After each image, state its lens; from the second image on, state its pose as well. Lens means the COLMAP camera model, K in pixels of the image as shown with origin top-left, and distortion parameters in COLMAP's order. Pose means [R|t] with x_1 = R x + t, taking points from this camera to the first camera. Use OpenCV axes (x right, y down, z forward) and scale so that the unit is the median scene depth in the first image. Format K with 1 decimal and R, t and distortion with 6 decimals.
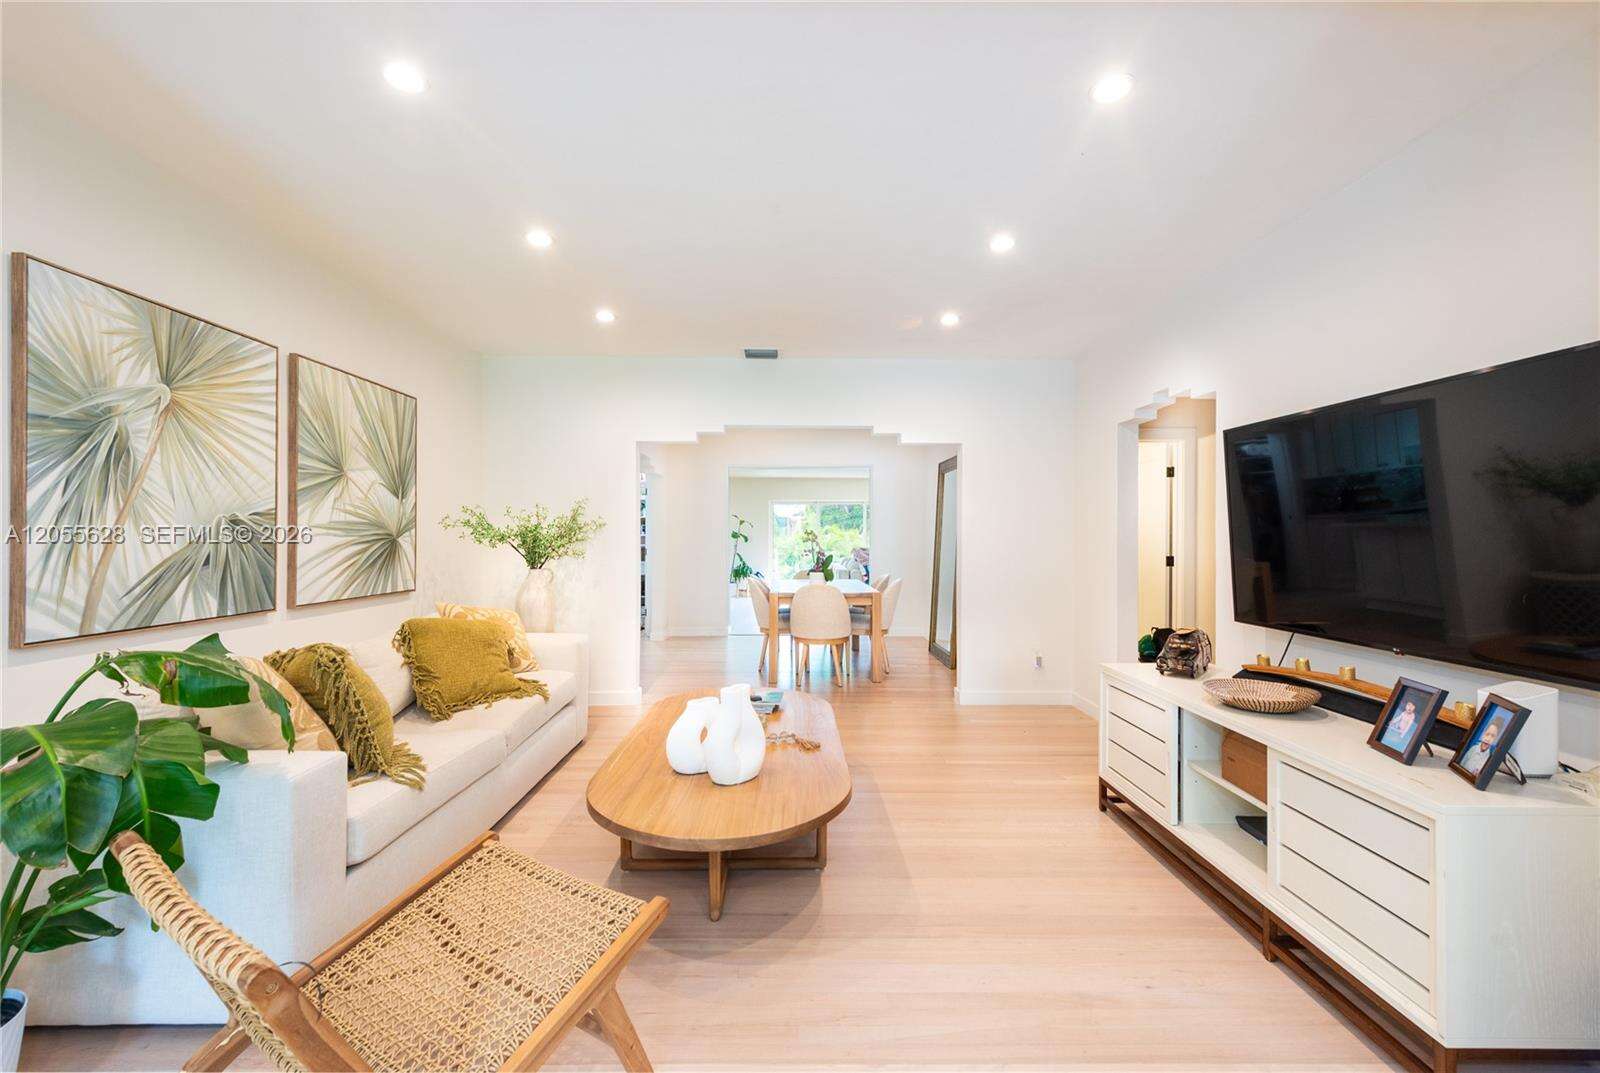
lens RADIAL K [[635.8, 0, 808.0], [0, 635.8, 537.8], [0, 0, 1]] dist [0.012204, -0.002352]
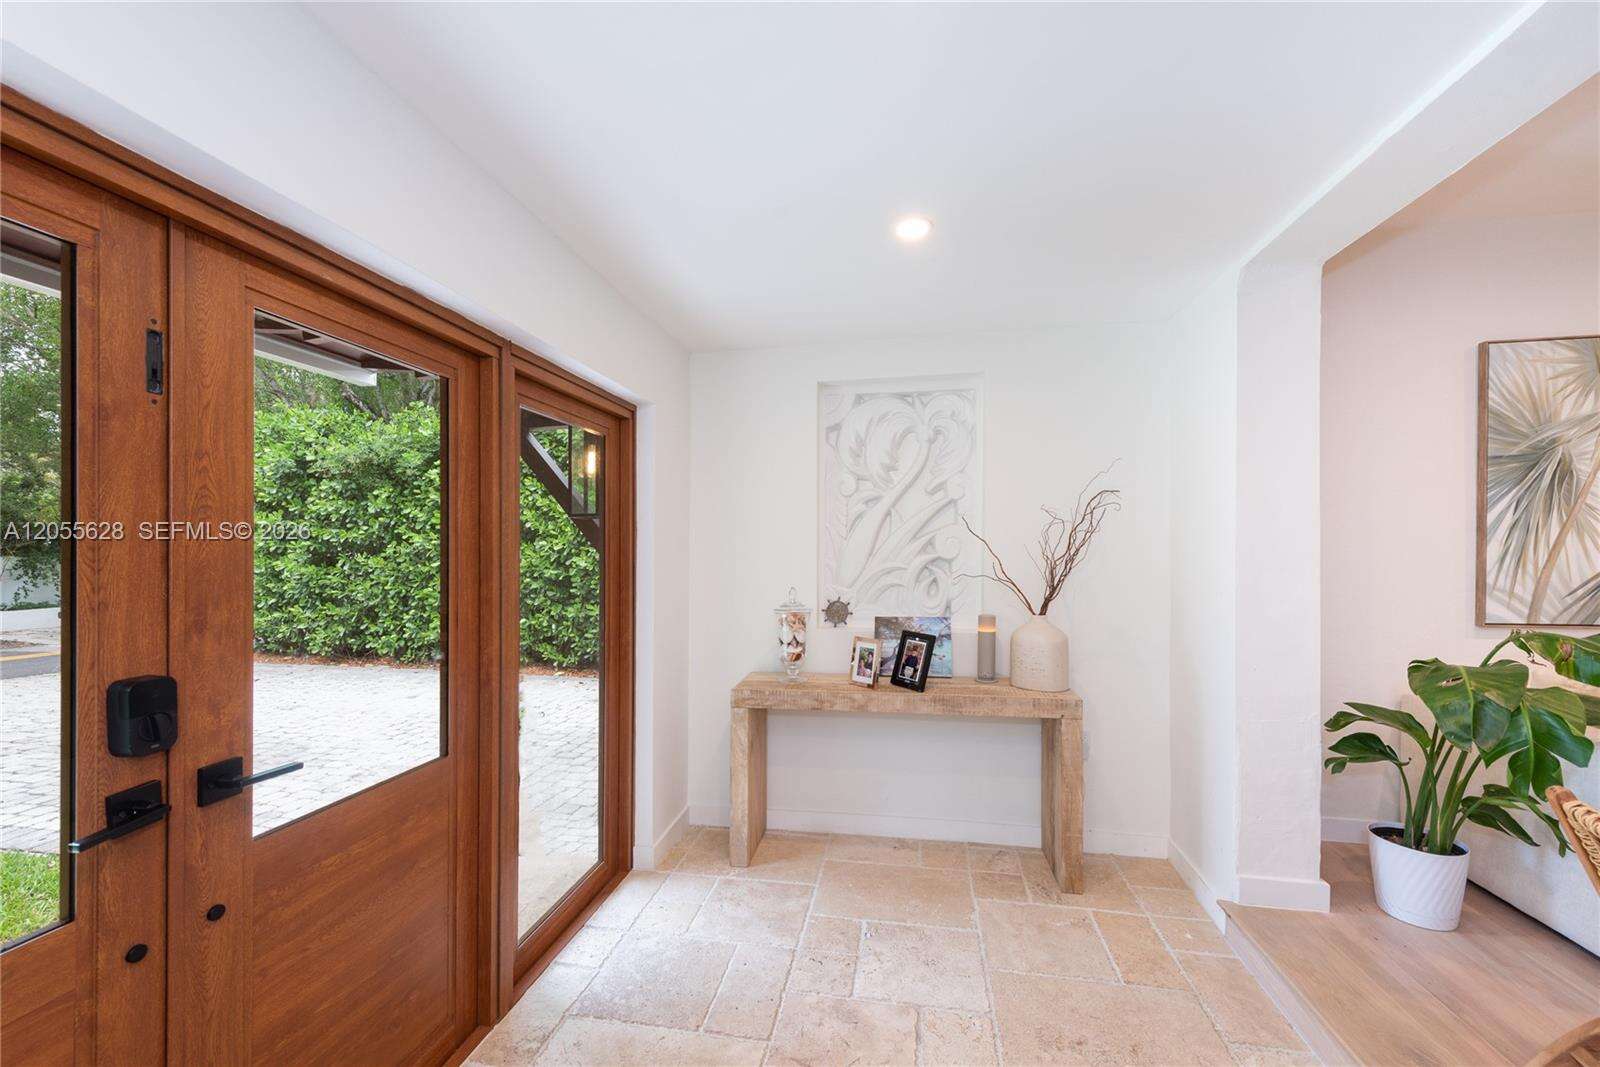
lens RADIAL K [[635.8, 0, 793.5], [0, 635.8, 555.4], [0, 0, 1]] dist [0.012204, -0.002352]
pose [[-0.187812, 0.006698, -0.982182, 0.368513], [0.003852, 0.999974, 0.006083, 0.003540], [0.982197, -0.002641, -0.187833, -0.176485]]
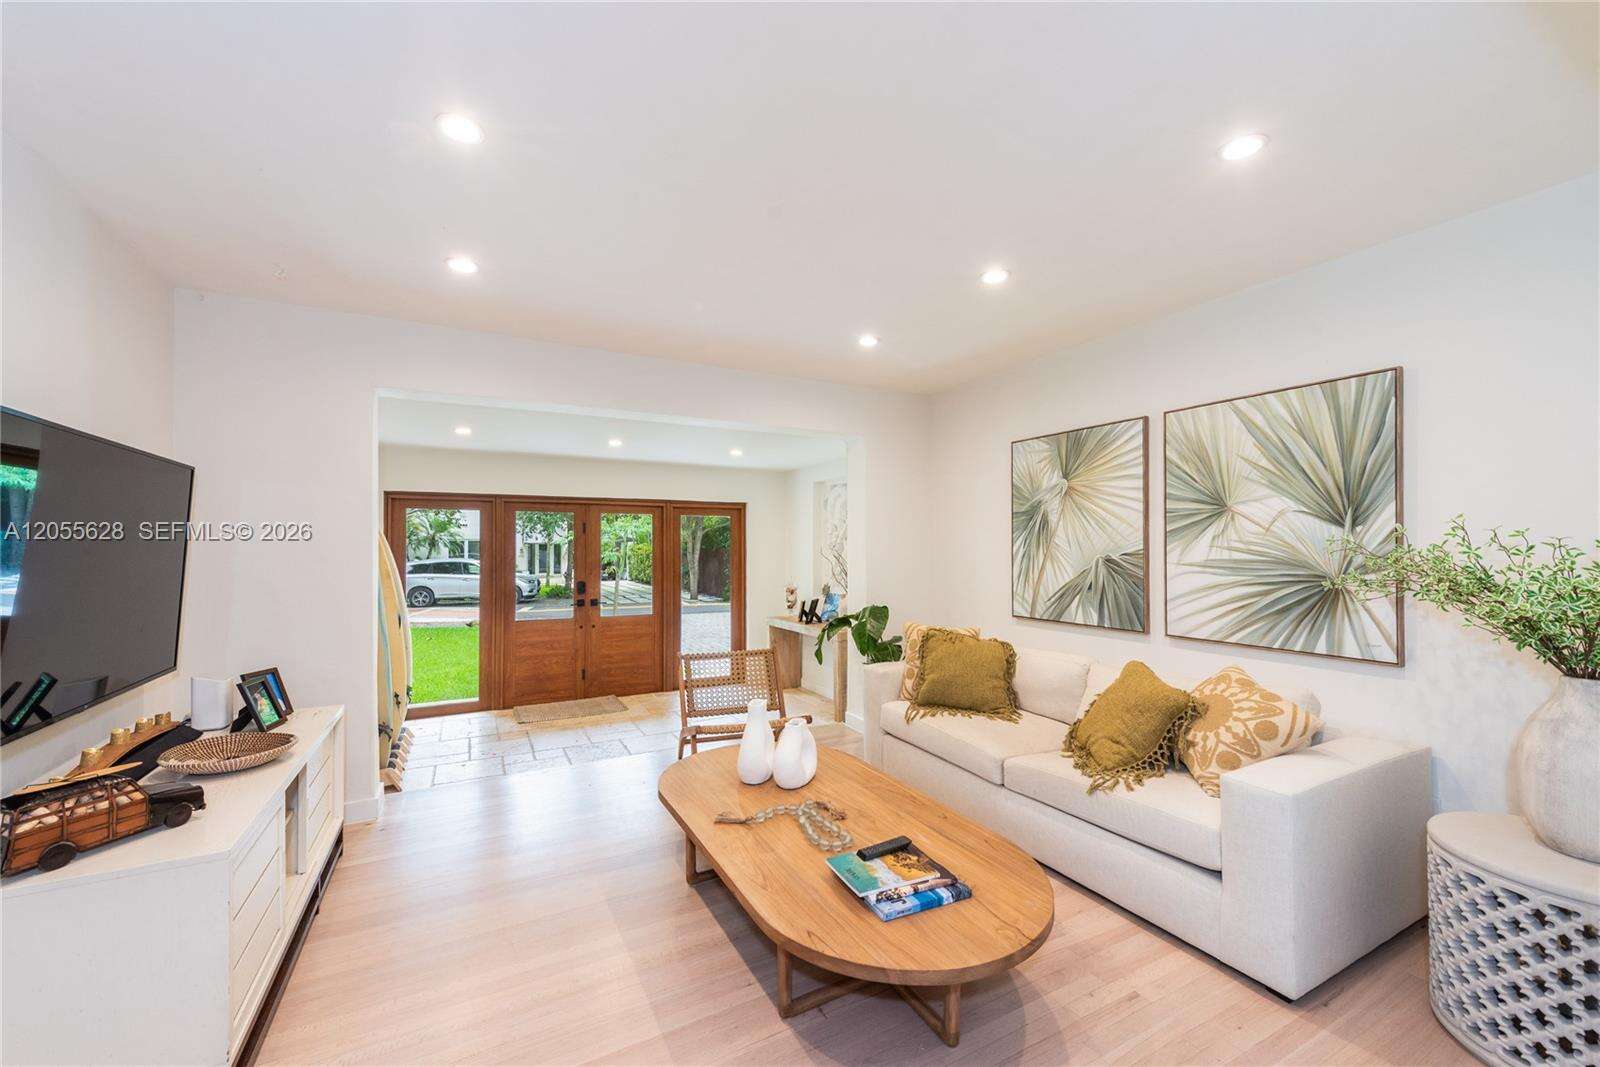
lens RADIAL K [[635.8, 0, 794.6], [0, 635.8, 549.2], [0, 0, 1]] dist [0.012204, -0.002352]
pose [[-0.897779, -0.002533, -0.440438, 0.388636], [-0.004264, 0.999987, 0.002940, -0.061125], [0.440425, 0.004517, -0.897778, 2.331598]]
